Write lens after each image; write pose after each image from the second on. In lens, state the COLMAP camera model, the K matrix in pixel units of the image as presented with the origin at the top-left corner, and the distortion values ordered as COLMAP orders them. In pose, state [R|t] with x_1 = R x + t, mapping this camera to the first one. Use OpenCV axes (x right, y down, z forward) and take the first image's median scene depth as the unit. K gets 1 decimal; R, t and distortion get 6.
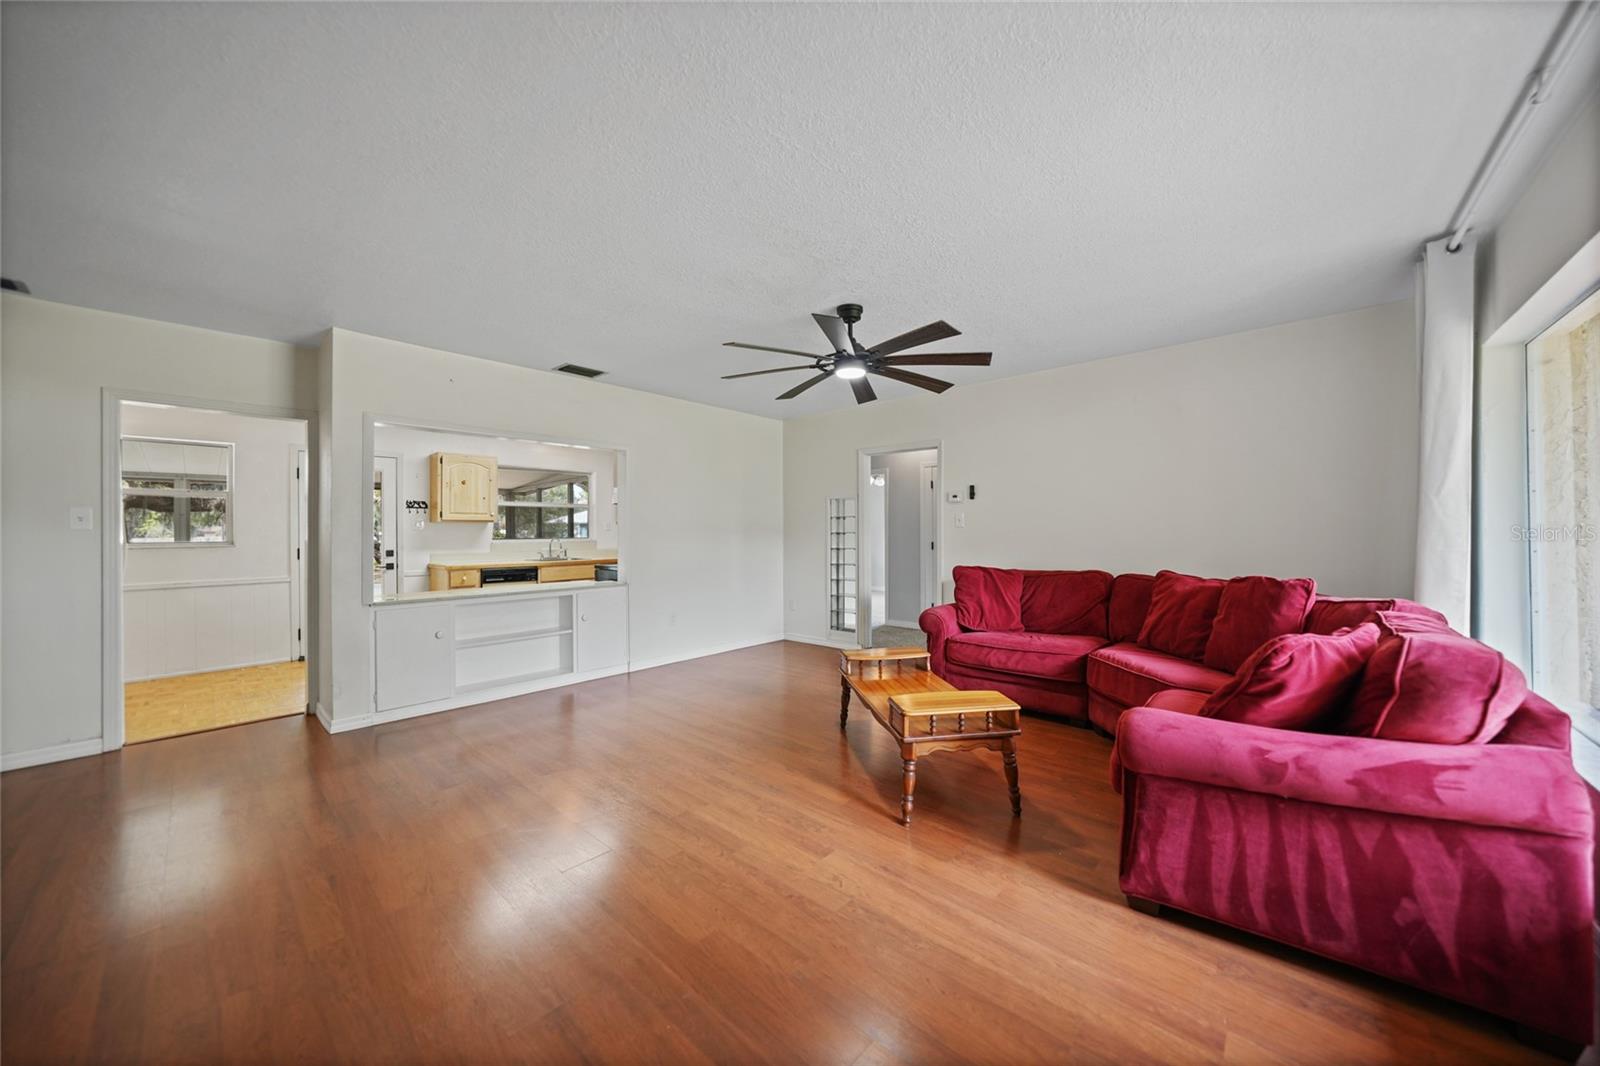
lens RADIAL K [[552.9, 0, 803.2], [0, 552.9, 528.3], [0, 0, 1]] dist [-0.022317, -0.000021]
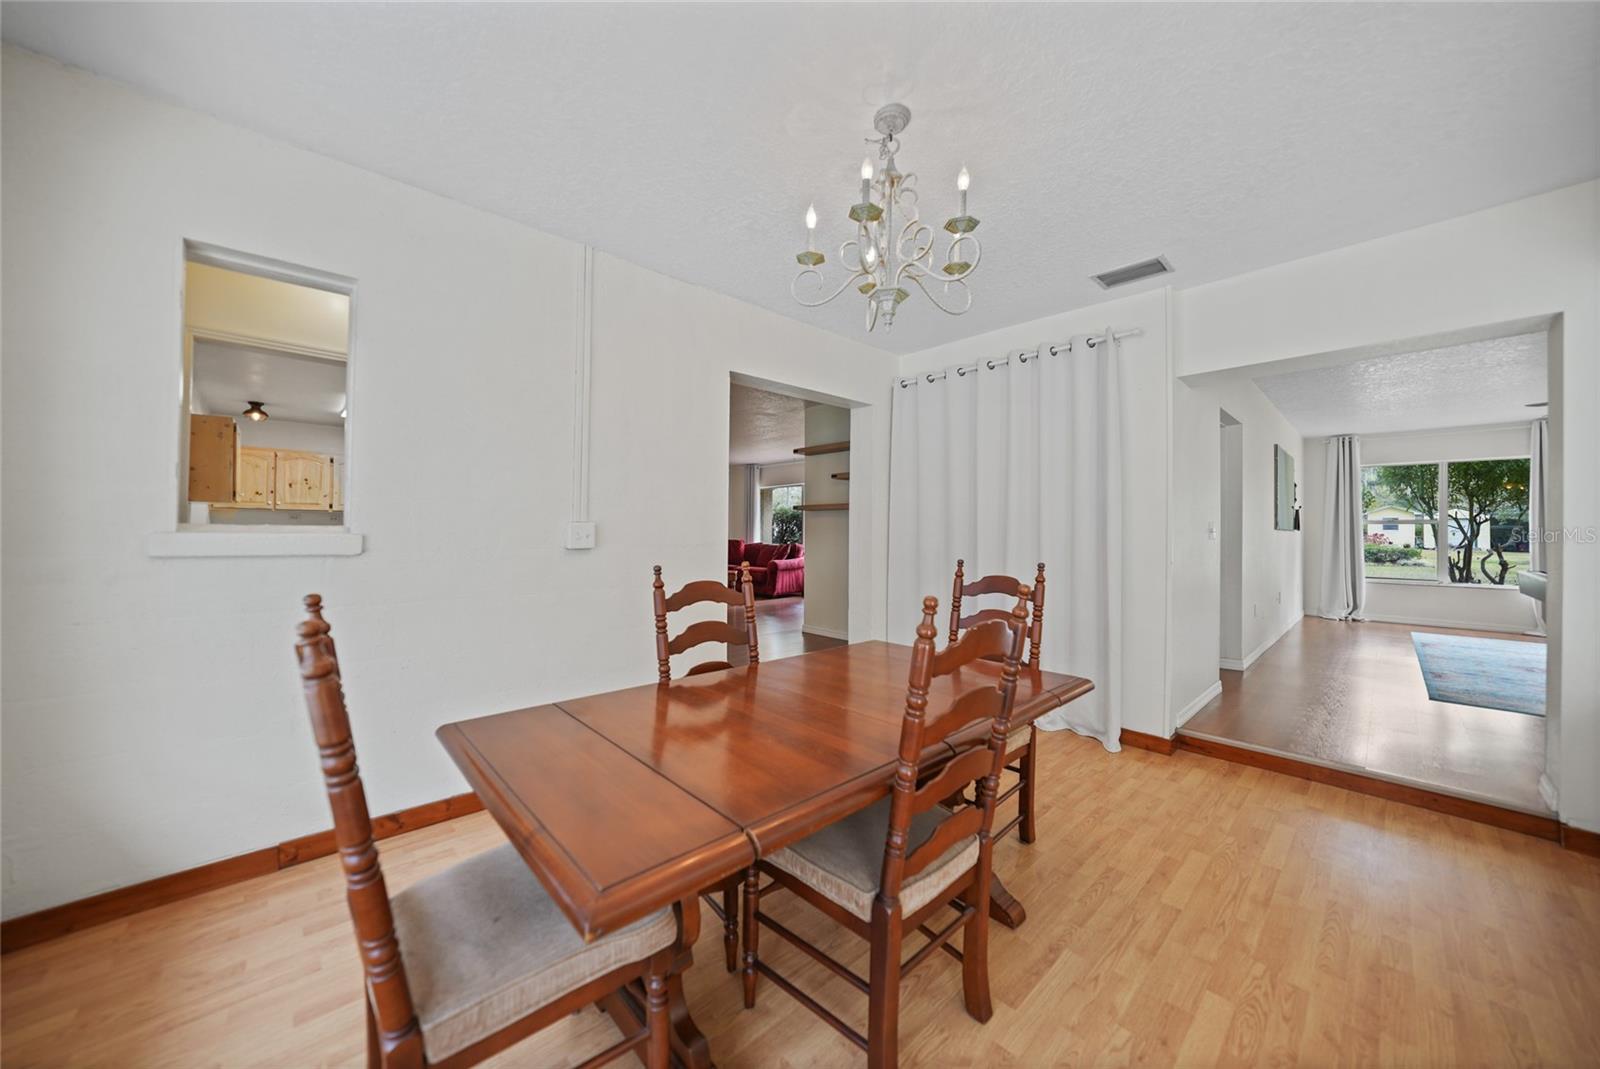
lens RADIAL K [[565.2, 0, 800.0], [0, 565.2, 534.5], [0, 0, 1]] dist [-0.013449, 0.000061]
pose [[0.091891, 0.007065, 0.995744, -2.057673], [-0.009622, 0.999934, -0.006207, 0.048753], [-0.995723, -0.009011, 0.091953, 0.102248]]
